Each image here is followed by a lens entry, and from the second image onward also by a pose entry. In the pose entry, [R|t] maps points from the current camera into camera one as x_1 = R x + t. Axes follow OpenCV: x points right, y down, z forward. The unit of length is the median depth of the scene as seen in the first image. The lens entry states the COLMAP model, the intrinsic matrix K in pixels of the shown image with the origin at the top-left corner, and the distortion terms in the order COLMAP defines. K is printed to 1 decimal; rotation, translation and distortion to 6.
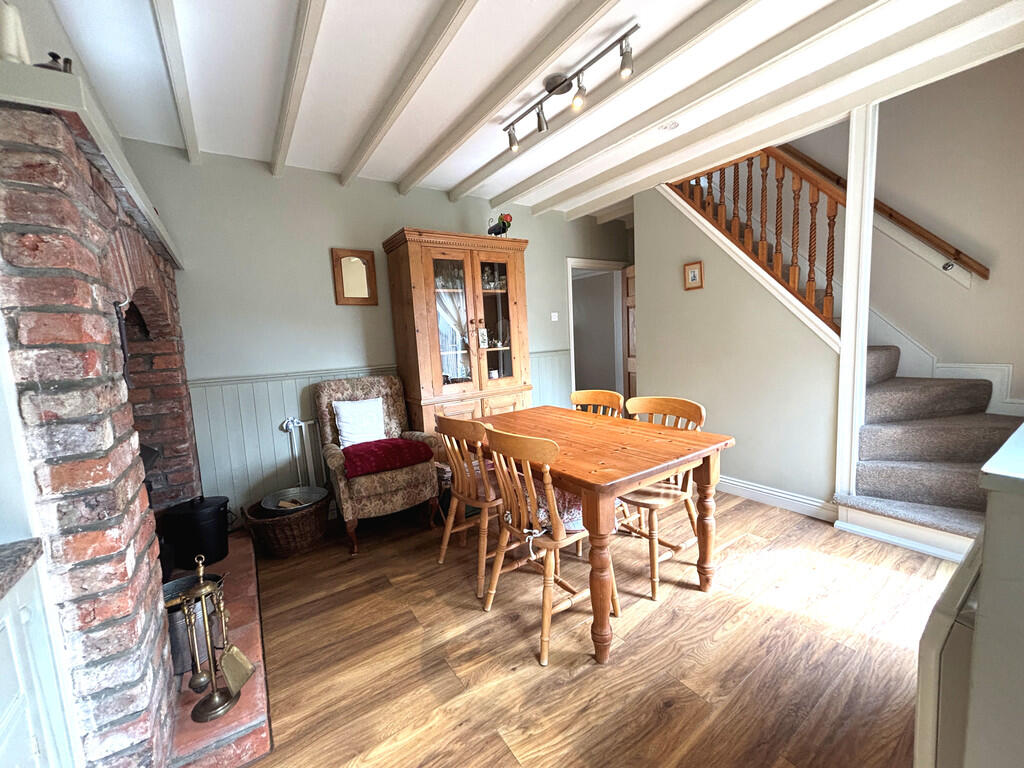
lens RADIAL K [[410.3, 0, 510.9], [0, 410.3, 381.0], [0, 0, 1]] dist [-0.001348, -0.000254]
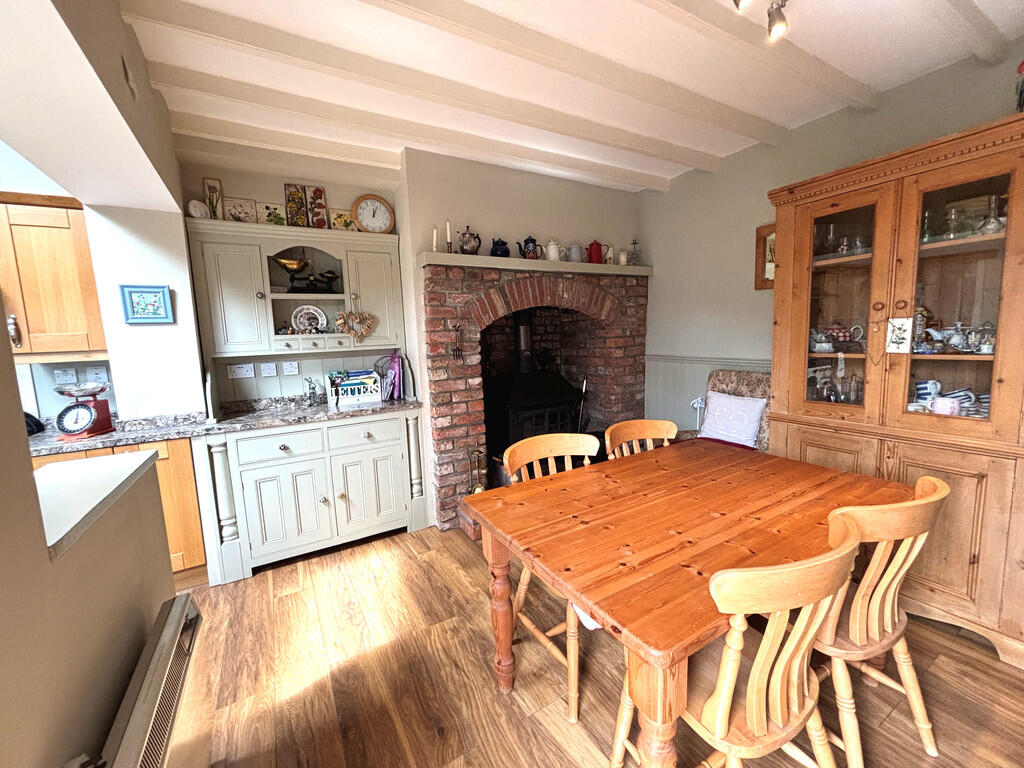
lens RADIAL K [[410.3, 0, 510.9], [0, 410.3, 381.0], [0, 0, 1]] dist [-0.001348, -0.000254]
pose [[-0.062182, 0.172474, -0.983049, 1.012065], [-0.063756, 0.982257, 0.176368, -0.209091], [0.996026, 0.073643, -0.050083, 0.961040]]
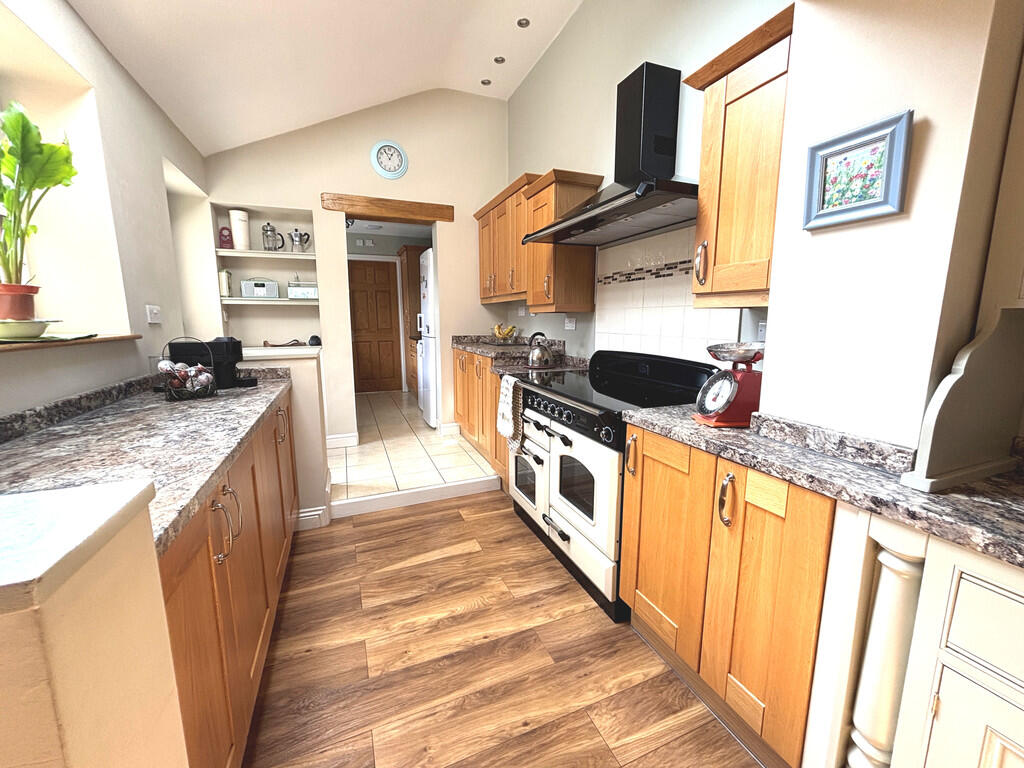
lens RADIAL K [[410.3, 0, 510.9], [0, 410.3, 381.0], [0, 0, 1]] dist [-0.001348, -0.000254]
pose [[-0.977726, 0.022191, 0.208710, 0.490994], [0.073736, 0.967326, 0.242577, -0.113396], [-0.196508, 0.252563, -0.947416, 0.655332]]
